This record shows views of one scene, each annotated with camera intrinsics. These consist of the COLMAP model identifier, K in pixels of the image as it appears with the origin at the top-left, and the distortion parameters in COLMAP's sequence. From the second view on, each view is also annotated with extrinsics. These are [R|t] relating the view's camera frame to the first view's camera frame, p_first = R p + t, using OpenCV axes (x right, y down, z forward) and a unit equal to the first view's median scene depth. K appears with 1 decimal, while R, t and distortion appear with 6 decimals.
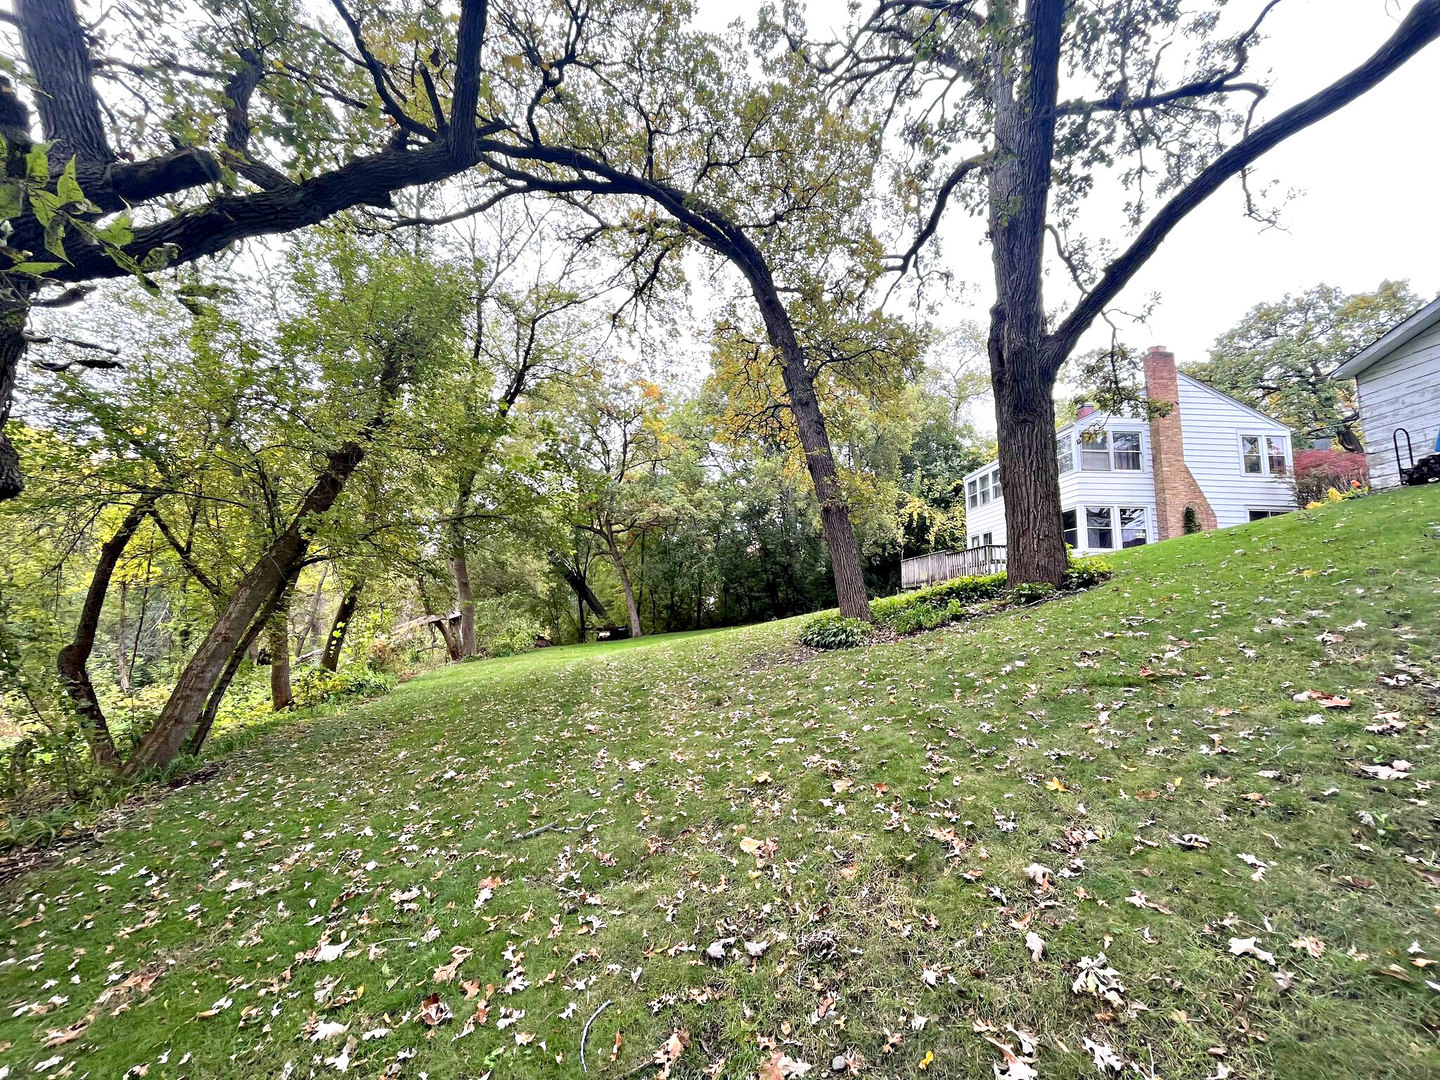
lens RADIAL K [[584.0, 0, 720.8], [0, 584.0, 532.3], [0, 0, 1]] dist [-0.000696, 0.000408]
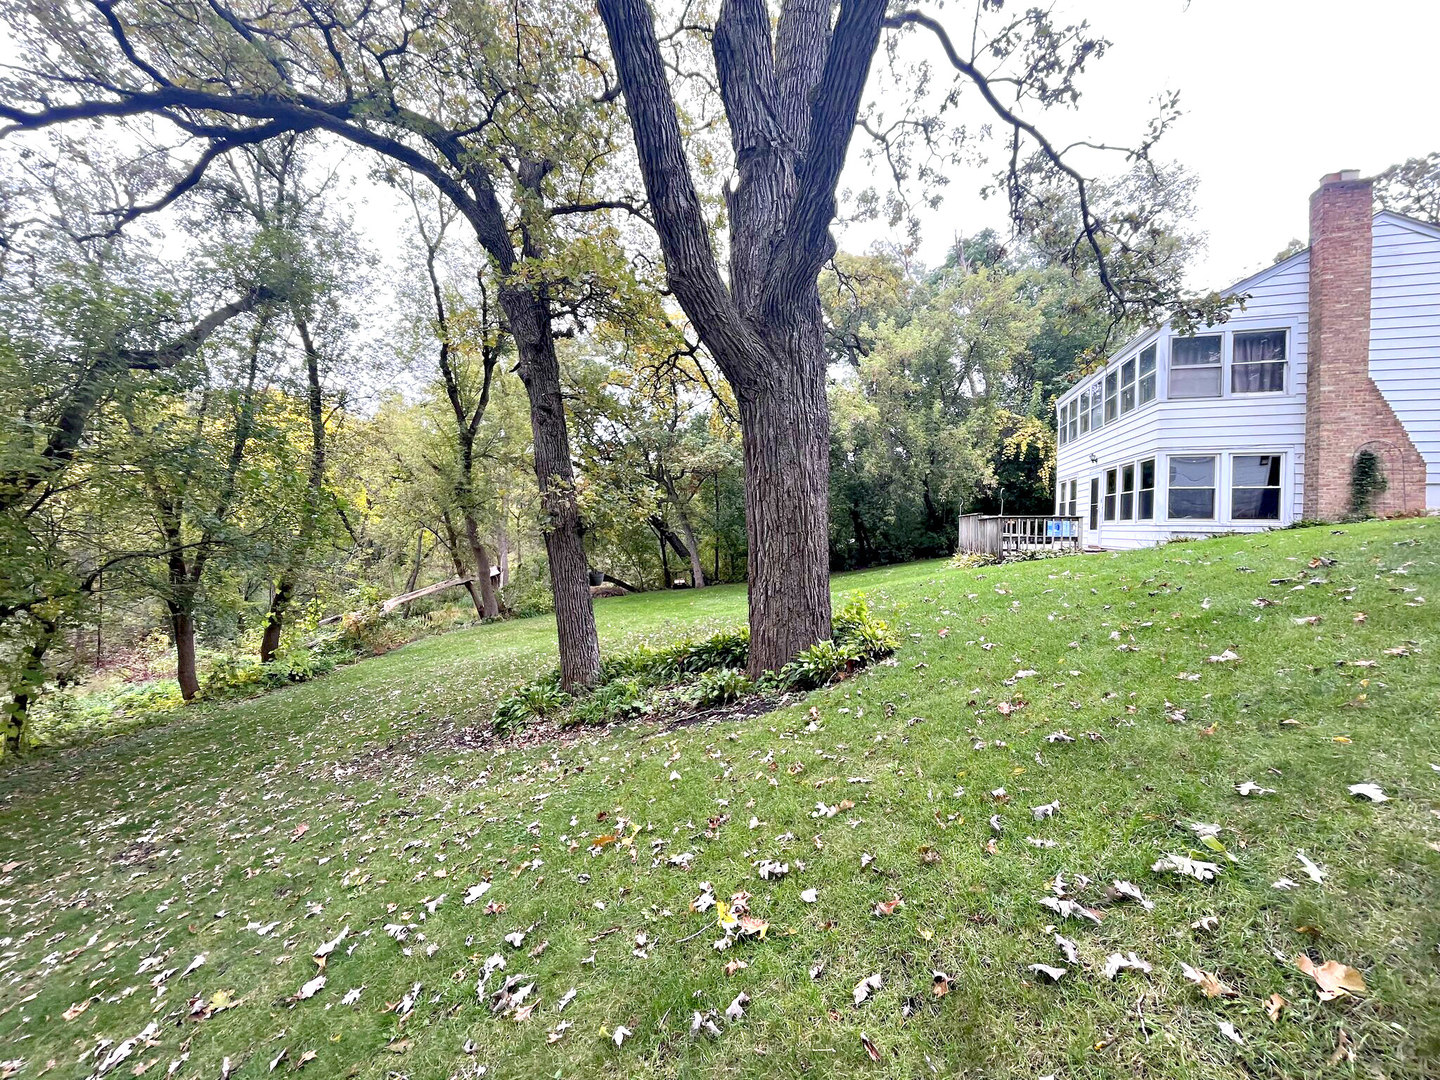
lens RADIAL K [[584.0, 0, 717.5], [0, 584.0, 534.1], [0, 0, 1]] dist [-0.000696, 0.000408]
pose [[0.948595, -0.002462, -0.316483, 0.344299], [0.048046, 0.989501, 0.136309, -0.069621], [0.312824, -0.144508, 0.938754, 0.207556]]
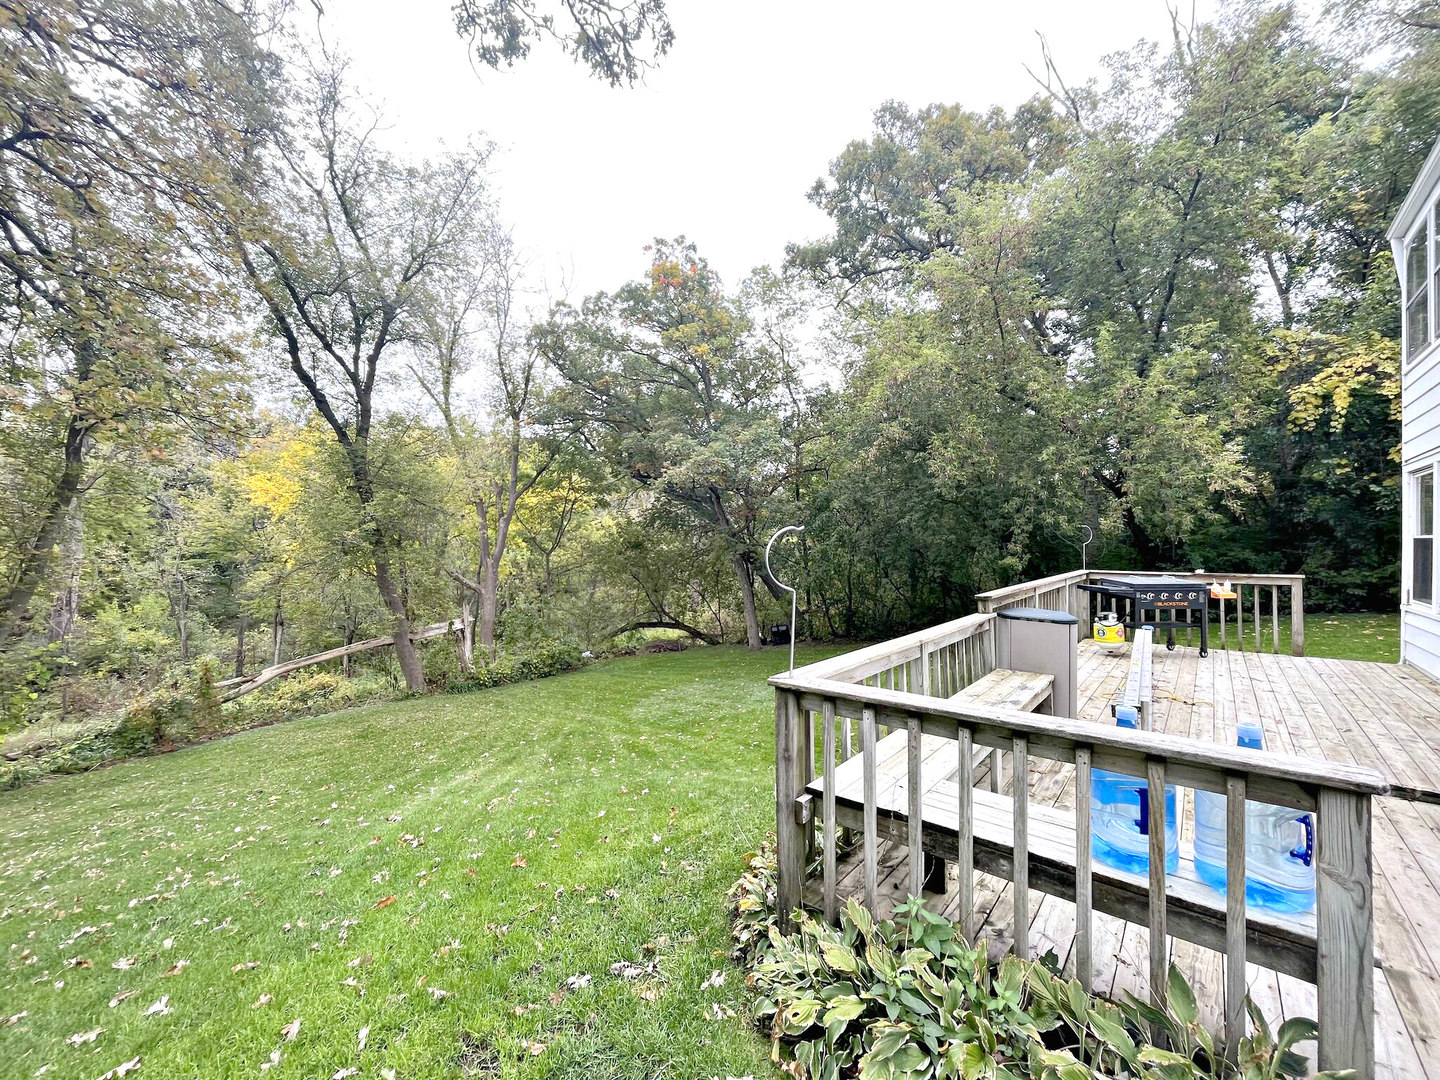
lens RADIAL K [[584.0, 0, 716.2], [0, 584.0, 541.9], [0, 0, 1]] dist [-0.000696, 0.000408]
pose [[0.743334, -0.018135, -0.668675, 0.518257], [0.103398, 0.990733, 0.088074, -0.023294], [0.660881, -0.134608, 0.738320, 0.862736]]
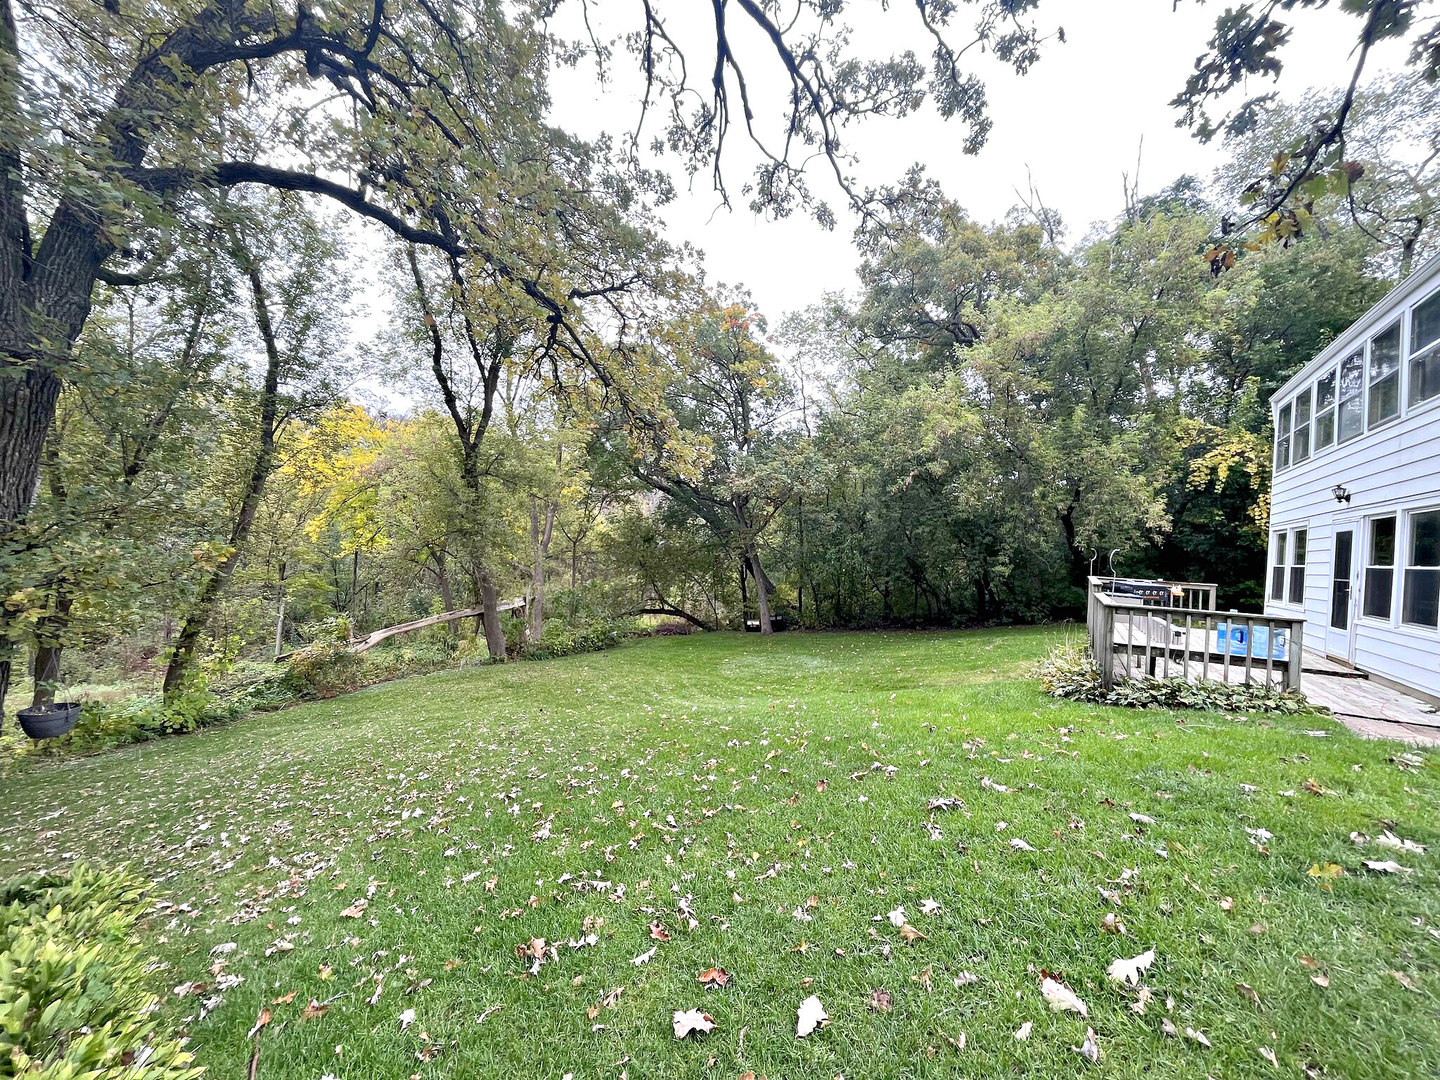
lens RADIAL K [[584.0, 0, 718.1], [0, 584.0, 537.1], [0, 0, 1]] dist [-0.000696, 0.000408]
pose [[0.835602, 0.025329, -0.548751, 0.438751], [0.032010, 0.994994, 0.094669, -0.061841], [0.548402, -0.096671, 0.830608, 0.544122]]
